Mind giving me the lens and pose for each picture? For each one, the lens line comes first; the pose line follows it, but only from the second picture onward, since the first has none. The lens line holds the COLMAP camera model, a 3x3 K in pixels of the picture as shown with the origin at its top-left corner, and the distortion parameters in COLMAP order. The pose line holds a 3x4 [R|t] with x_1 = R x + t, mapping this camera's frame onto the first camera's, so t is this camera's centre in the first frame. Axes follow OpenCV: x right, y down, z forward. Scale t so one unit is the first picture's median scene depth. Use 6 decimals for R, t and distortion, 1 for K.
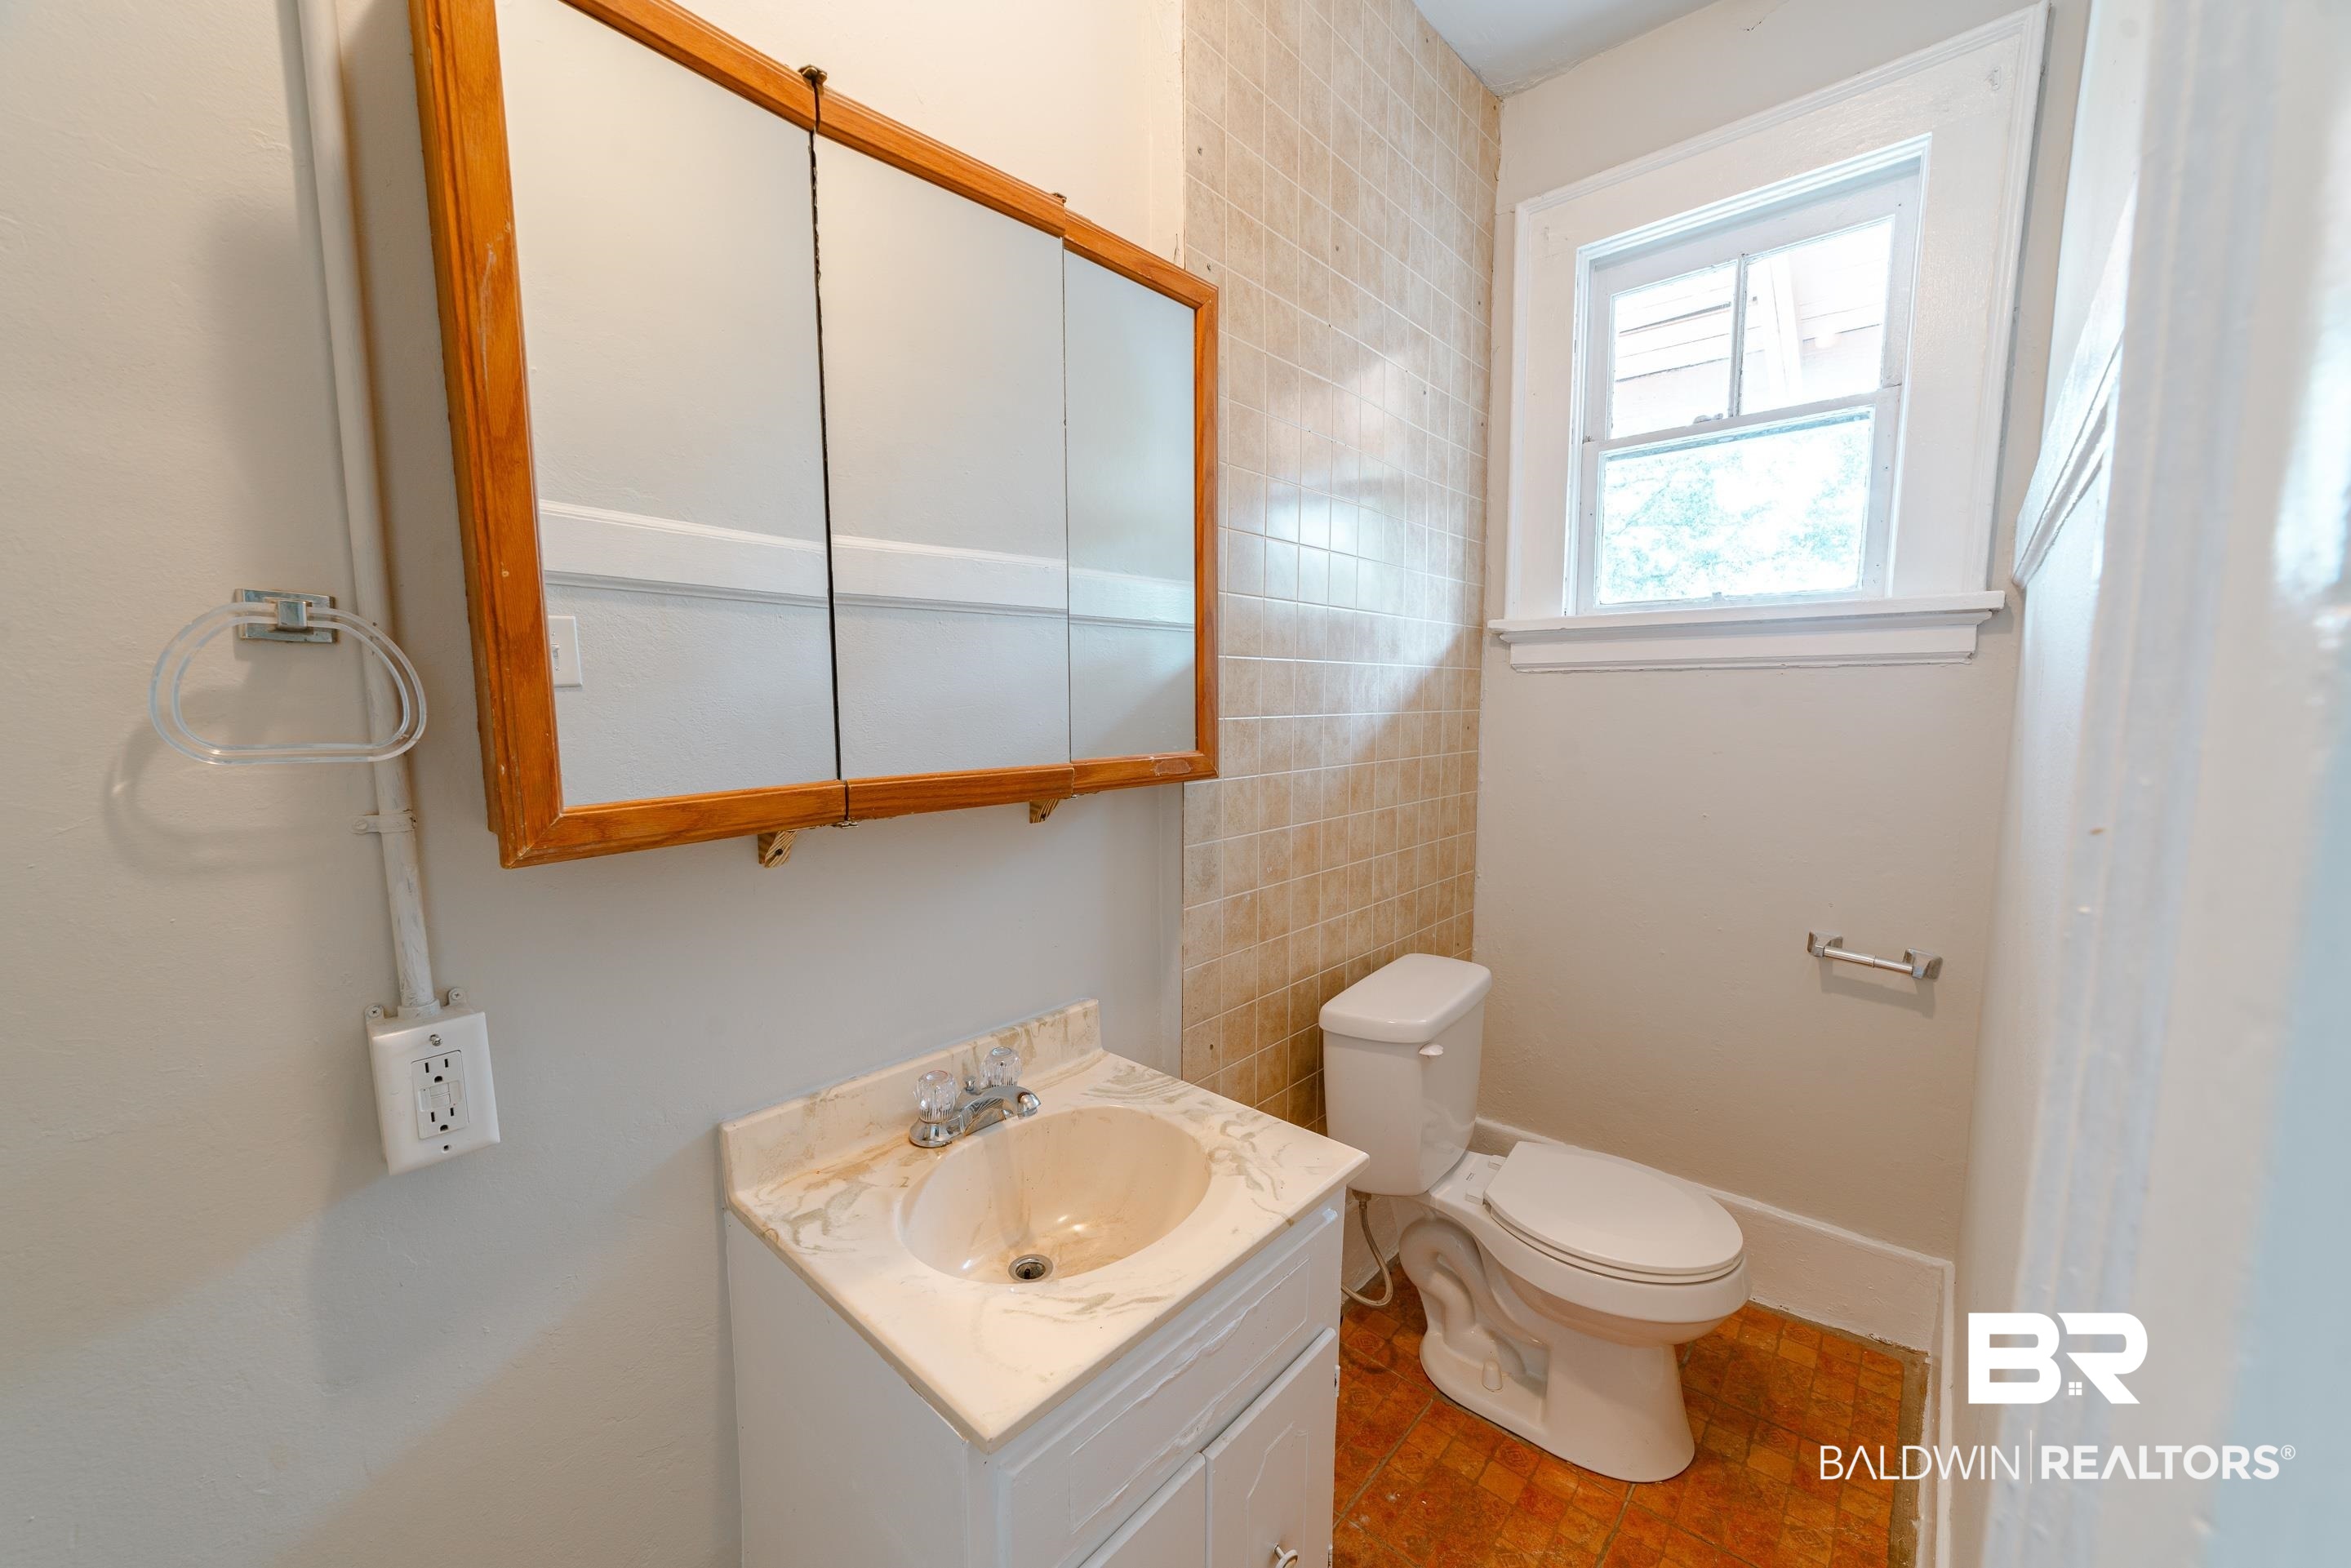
lens RADIAL K [[929.7, 0, 1179.9], [0, 929.7, 794.7], [0, 0, 1]] dist [-0.024158, 0.009327]
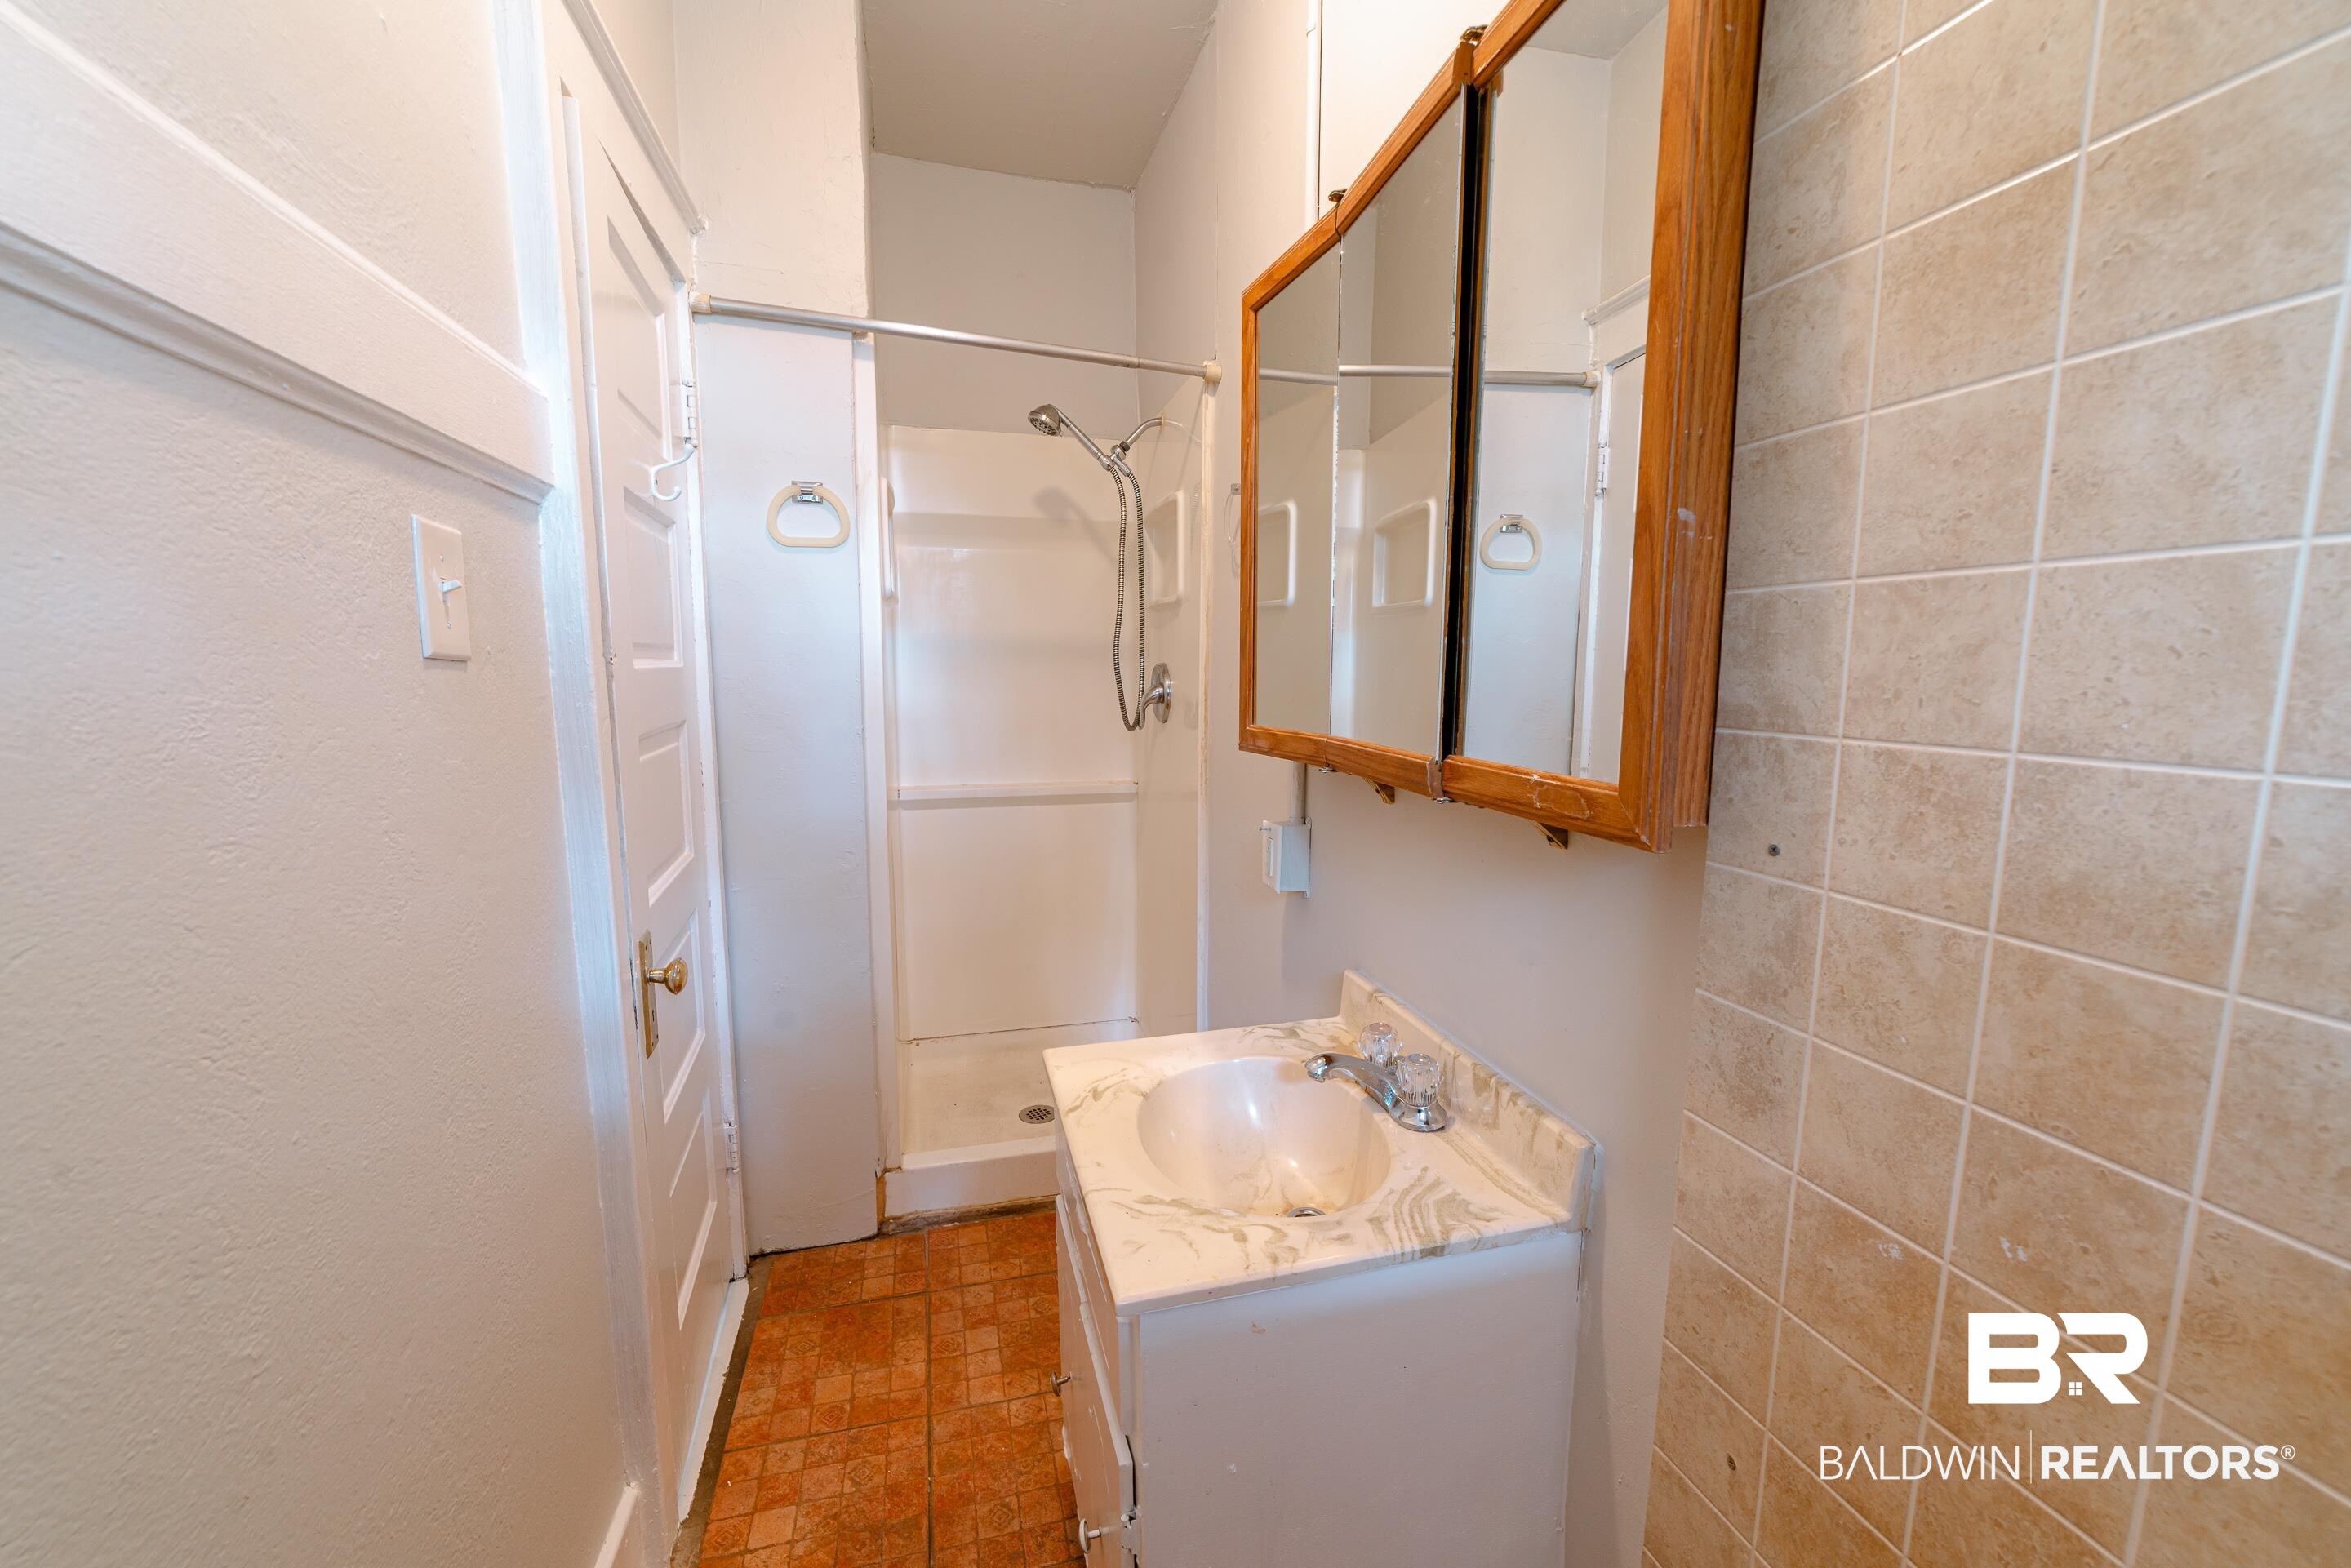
lens RADIAL K [[929.7, 0, 1179.9], [0, 929.7, 794.7], [0, 0, 1]] dist [-0.024158, 0.009327]
pose [[-0.565963, 0.108311, -0.817285, 0.607991], [-0.098330, 0.975388, 0.197356, -0.126019], [0.818546, 0.192059, -0.541383, 1.136435]]
